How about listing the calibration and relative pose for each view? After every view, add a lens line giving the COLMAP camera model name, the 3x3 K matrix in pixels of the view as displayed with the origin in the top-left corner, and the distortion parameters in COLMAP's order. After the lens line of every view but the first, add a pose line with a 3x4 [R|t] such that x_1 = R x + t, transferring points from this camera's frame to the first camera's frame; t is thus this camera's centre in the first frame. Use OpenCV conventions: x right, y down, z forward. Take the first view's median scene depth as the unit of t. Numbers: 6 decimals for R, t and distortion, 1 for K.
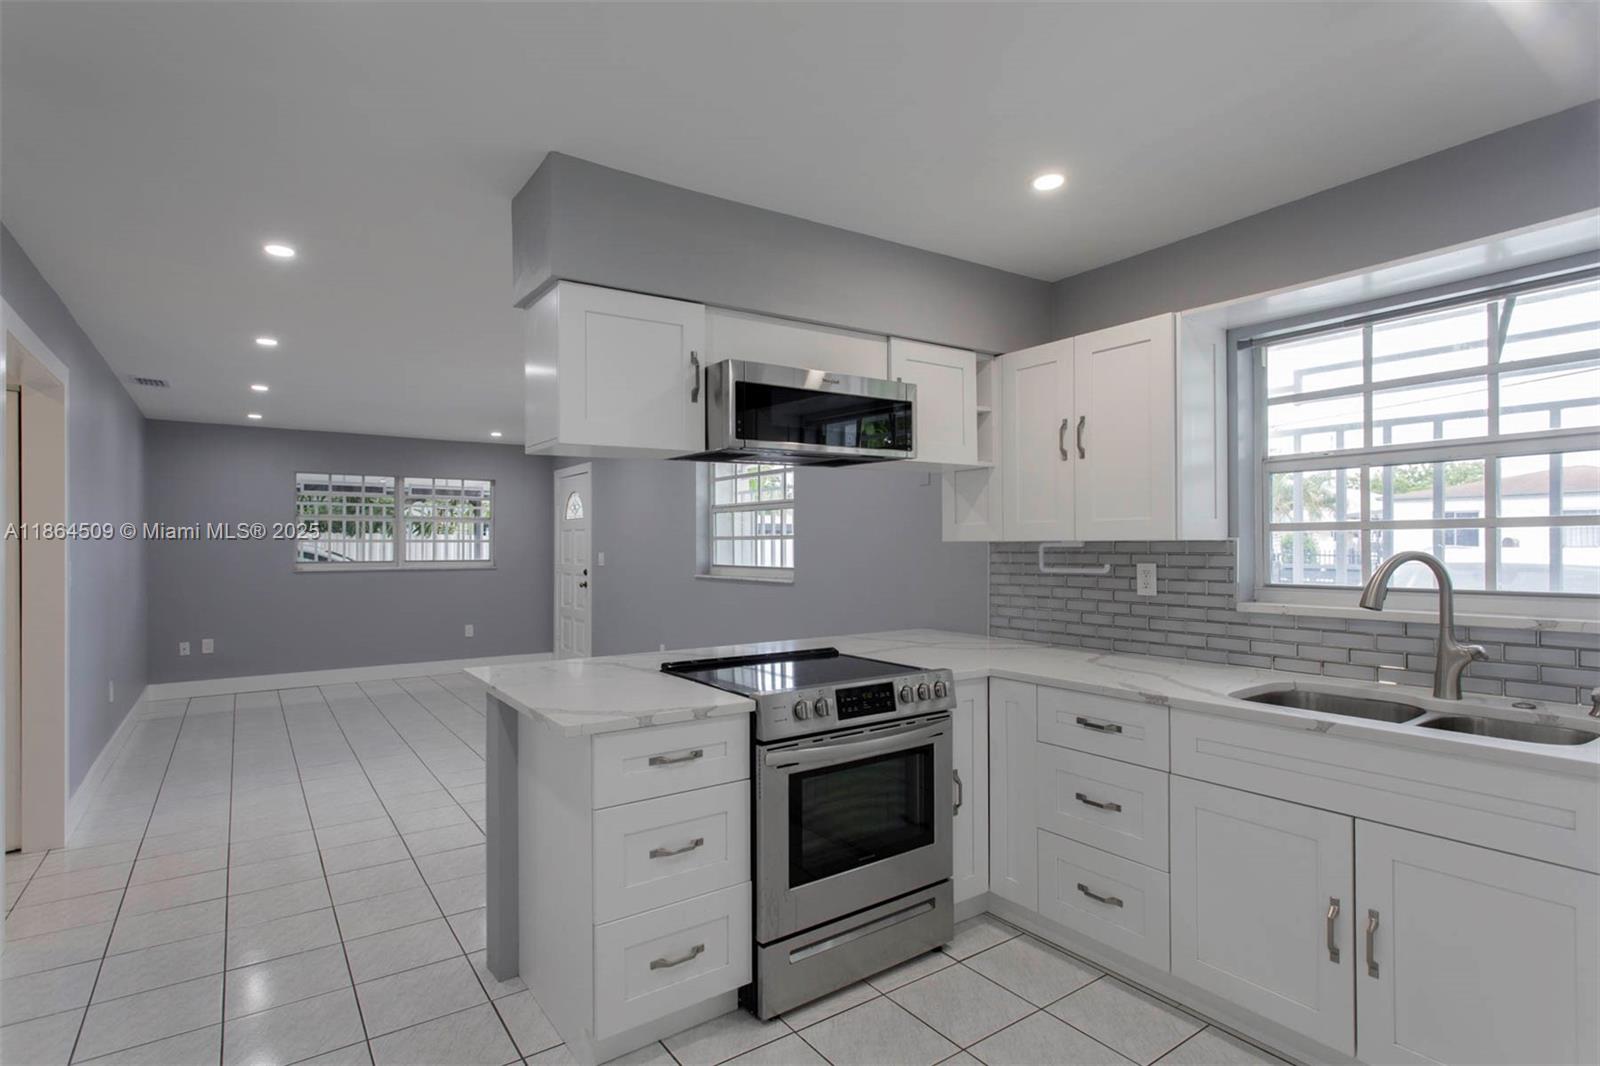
lens RADIAL K [[770.4, 0, 757.8], [0, 770.4, 550.1], [0, 0, 1]] dist [0.003180, -0.001391]
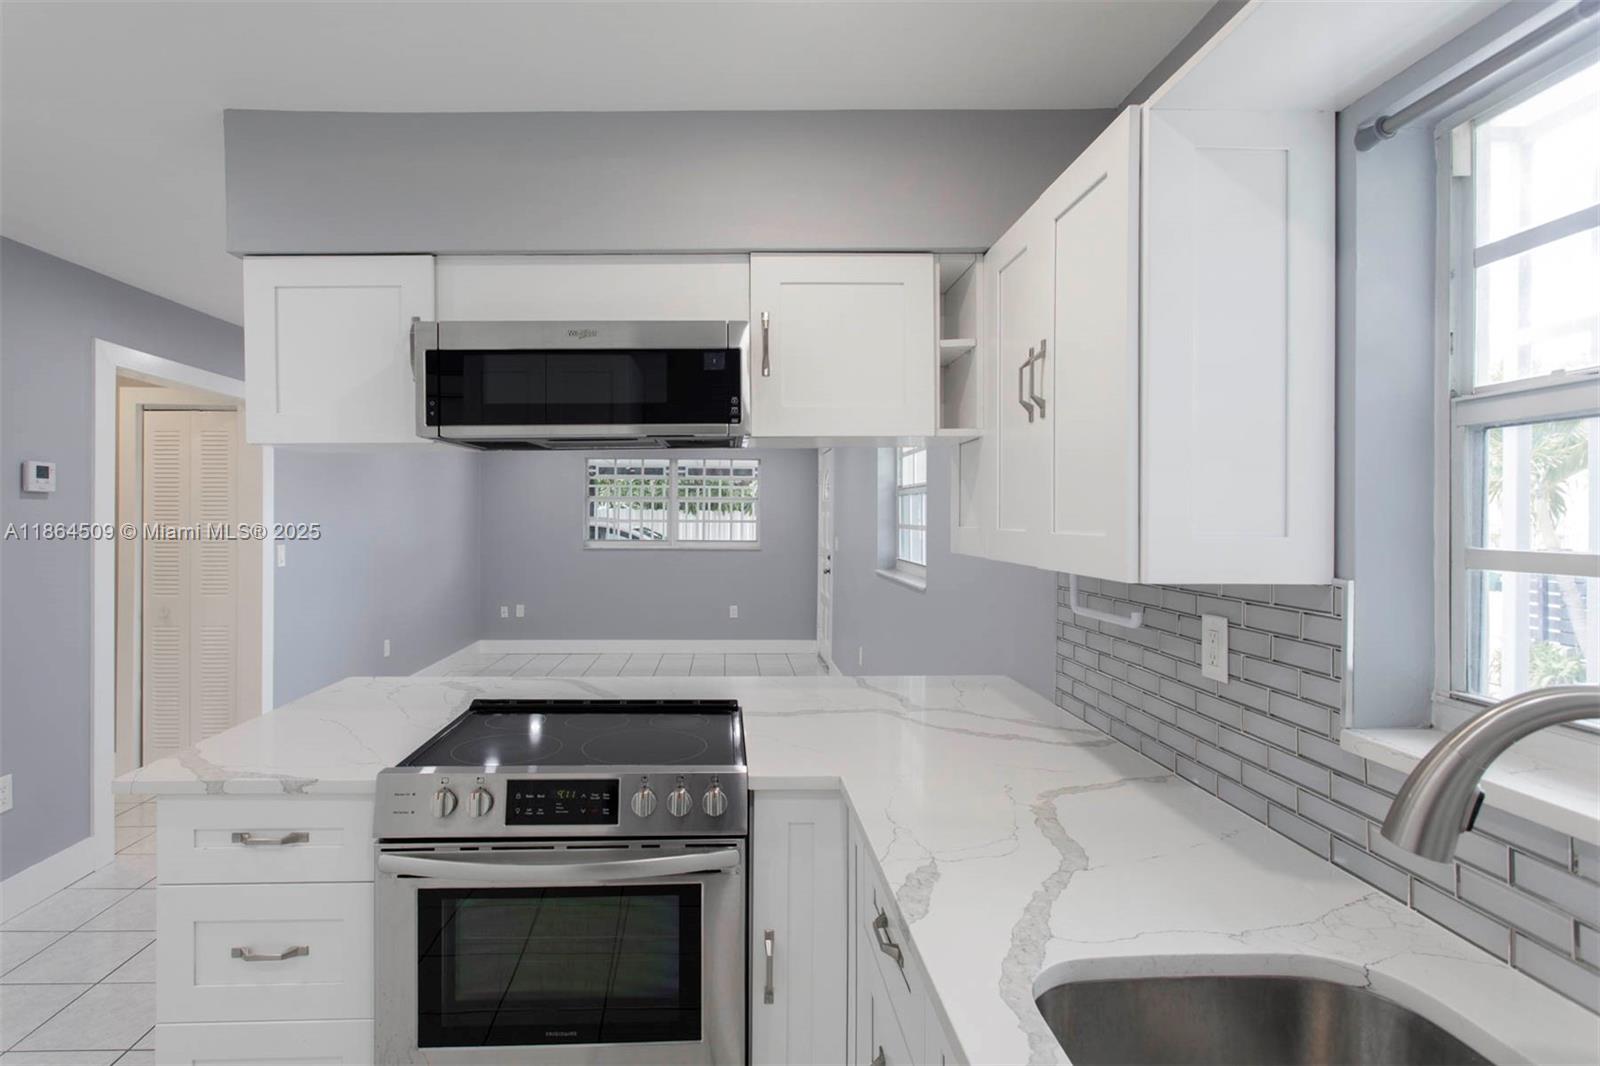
lens RADIAL K [[770.4, 0, 766.9], [0, 770.4, 520.4], [0, 0, 1]] dist [0.003180, -0.001391]
pose [[0.852418, 0.008397, -0.522794, 0.535183], [-0.010110, 0.999949, -0.000422, -0.043561], [0.522764, 0.005645, 0.852459, 0.428977]]
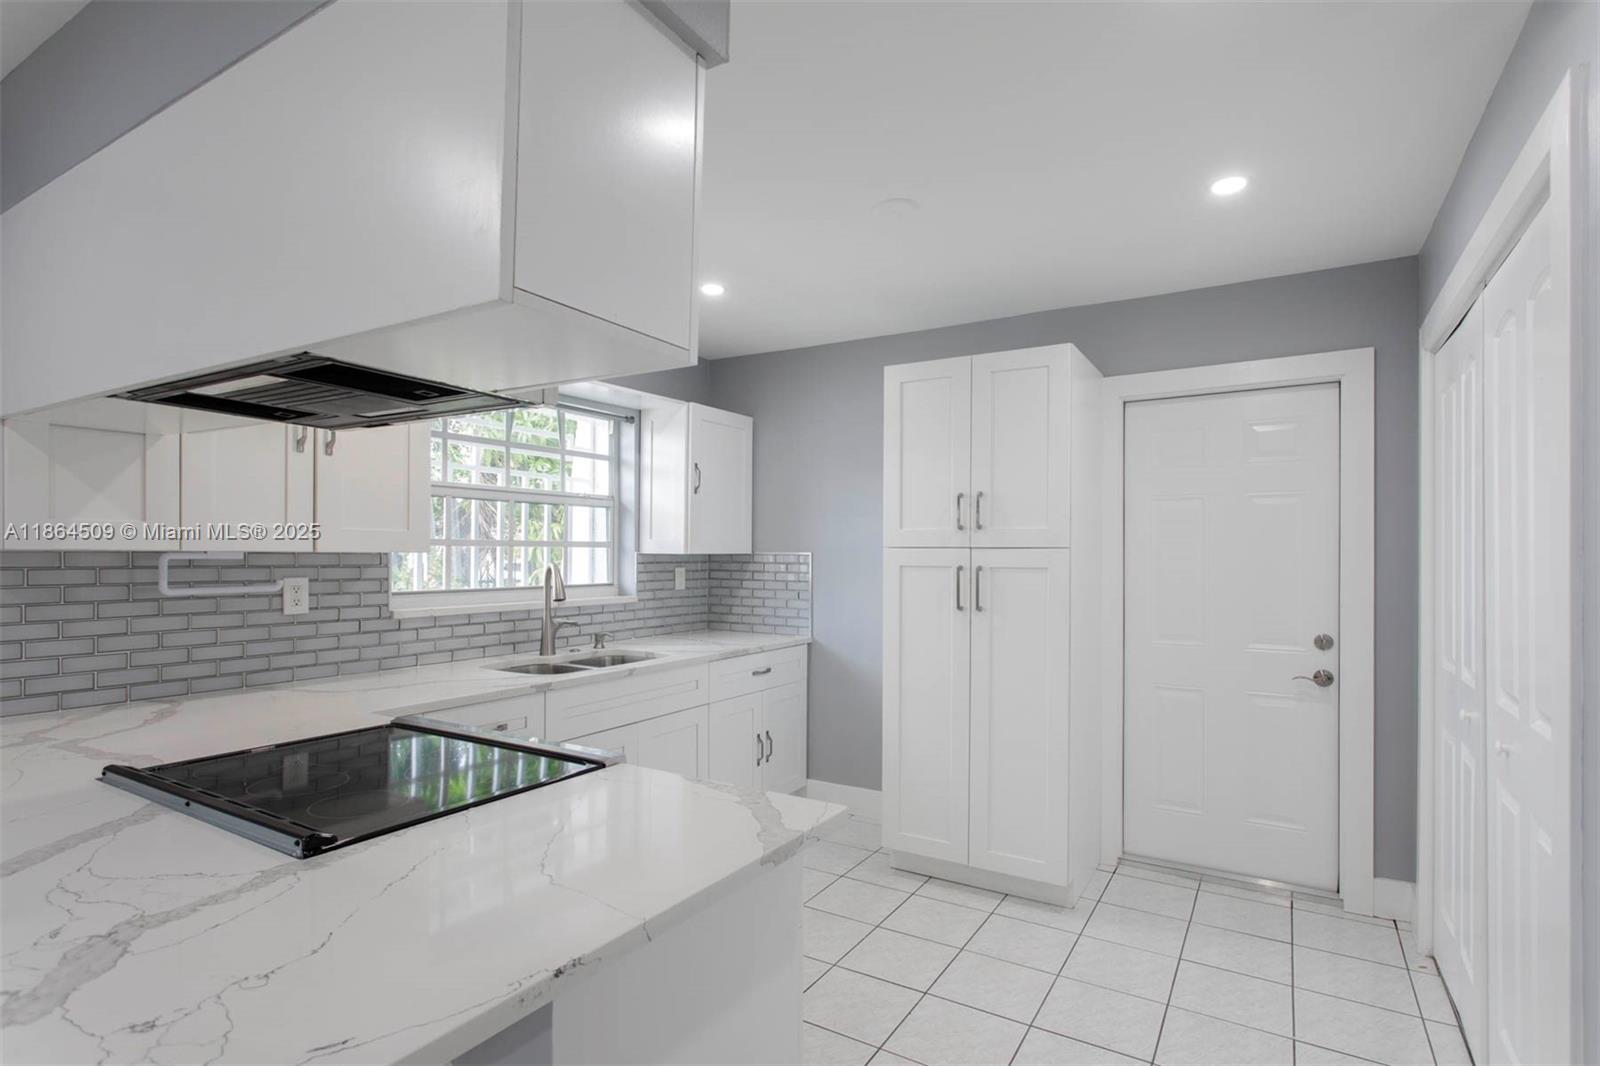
lens RADIAL K [[770.4, 0, 811.4], [0, 770.4, 544.9], [0, 0, 1]] dist [0.003180, -0.001391]
pose [[-0.401897, 0.018430, 0.915499, -0.564812], [0.006405, 0.999830, -0.017316, -0.001338], [-0.915662, -0.001095, -0.401947, 0.841810]]
